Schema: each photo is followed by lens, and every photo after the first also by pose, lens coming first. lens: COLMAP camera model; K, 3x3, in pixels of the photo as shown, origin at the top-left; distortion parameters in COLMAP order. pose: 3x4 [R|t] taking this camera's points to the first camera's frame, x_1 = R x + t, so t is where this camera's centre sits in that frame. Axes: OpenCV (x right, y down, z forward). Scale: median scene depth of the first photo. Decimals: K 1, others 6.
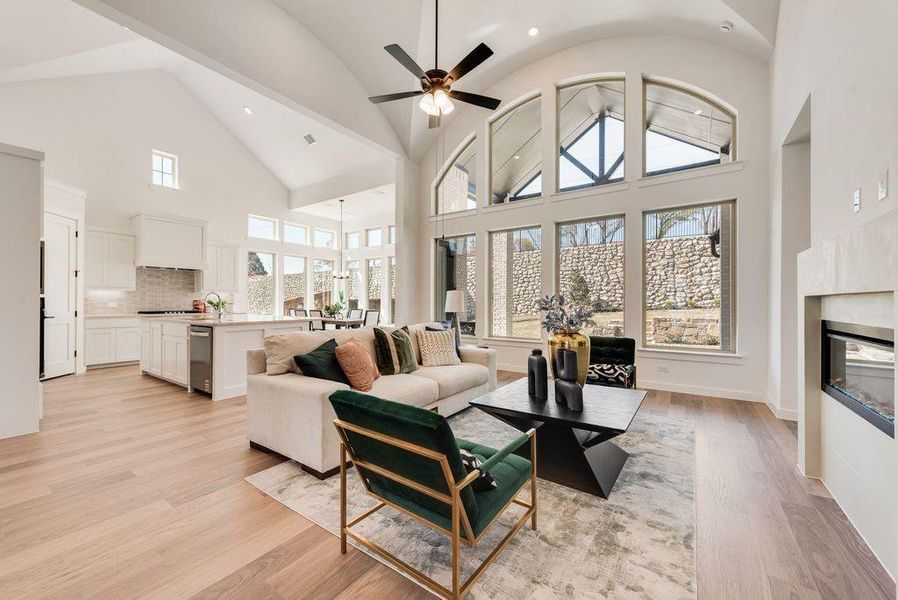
lens RADIAL K [[351.2, 0, 444.0], [0, 351.2, 302.6], [0, 0, 1]] dist [0.007887, -0.001933]
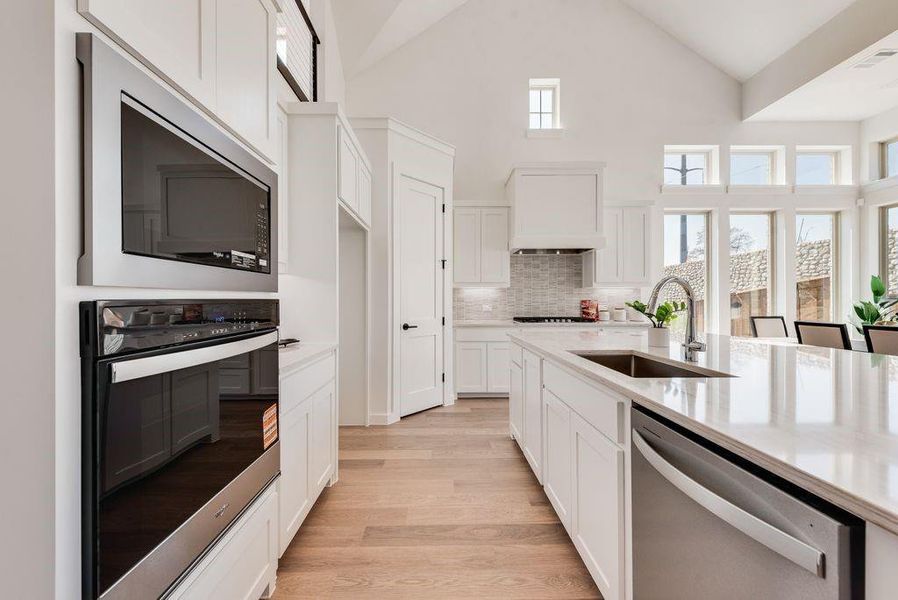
lens RADIAL K [[351.2, 0, 446.7], [0, 351.2, 299.3], [0, 0, 1]] dist [0.007887, -0.001933]
pose [[0.593840, -0.008782, -0.804535, -0.357513], [0.004282, 0.999961, -0.007755, -0.004672], [0.804572, 0.001160, 0.593854, 0.445213]]
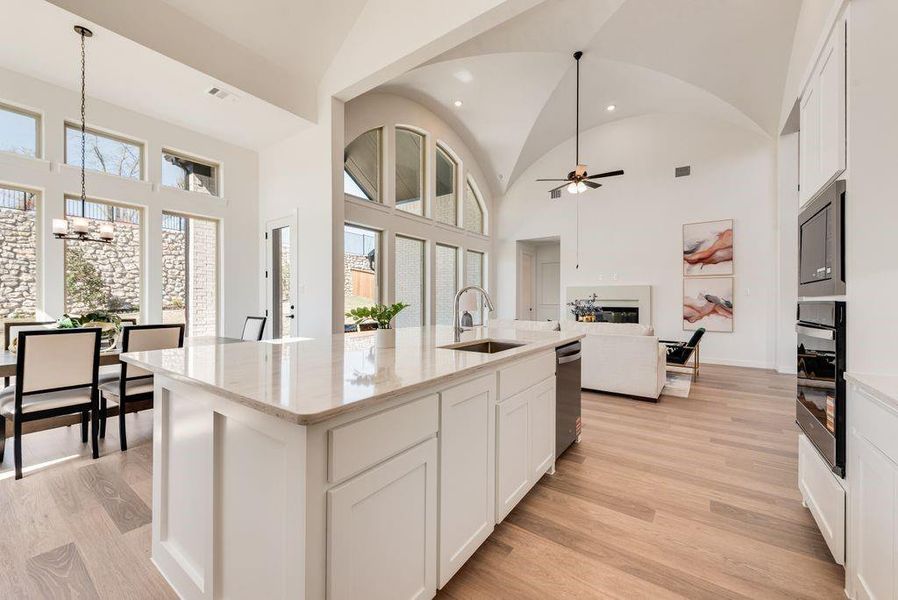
lens RADIAL K [[351.2, 0, 450.0], [0, 351.2, 301.5], [0, 0, 1]] dist [0.007887, -0.001933]
pose [[0.007704, -0.004903, 0.999958, -0.756778], [-0.004257, 0.999979, 0.004936, -0.006810], [-0.999961, -0.004295, 0.007683, 0.693743]]
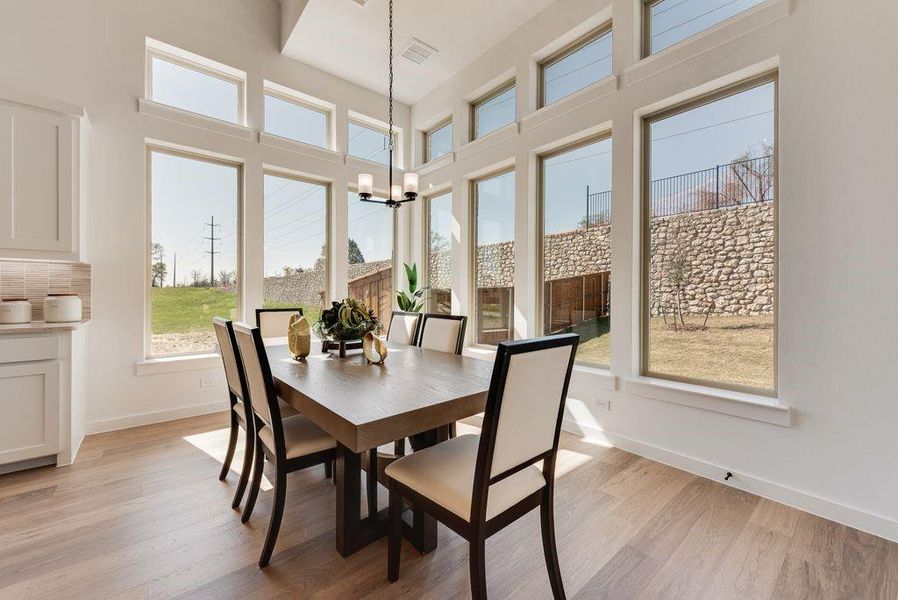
lens RADIAL K [[351.2, 0, 446.1], [0, 351.2, 293.1], [0, 0, 1]] dist [0.007887, -0.001933]
pose [[0.967538, -0.000996, -0.252724, -0.206290], [-0.000204, 0.999989, -0.004719, 0.003866], [0.252726, 0.004618, 0.967527, 0.849024]]
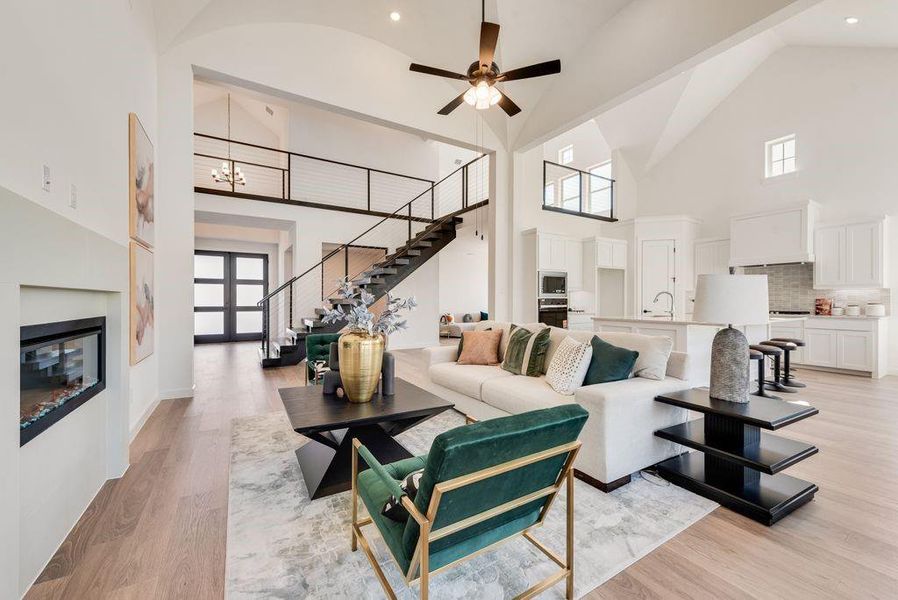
lens RADIAL K [[351.2, 0, 442.7], [0, 351.2, 302.5], [0, 0, 1]] dist [0.007887, -0.001933]
pose [[-0.402113, -0.000178, -0.915590, 0.393327], [-0.003088, 0.999995, 0.001162, 0.003508], [0.915585, 0.003295, -0.402111, 0.554213]]
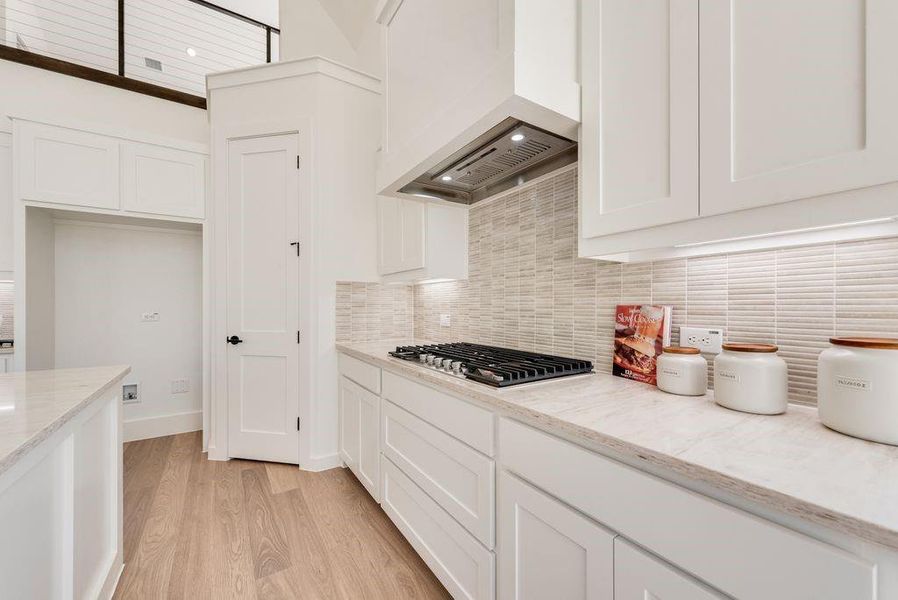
lens RADIAL K [[351.2, 0, 447.1], [0, 351.2, 307.2], [0, 0, 1]] dist [0.007887, -0.001933]
pose [[-0.374263, 0.002413, -0.927320, -0.519542], [-0.001711, 0.999993, 0.003292, -0.006570], [0.927321, 0.002819, -0.374256, 1.013395]]
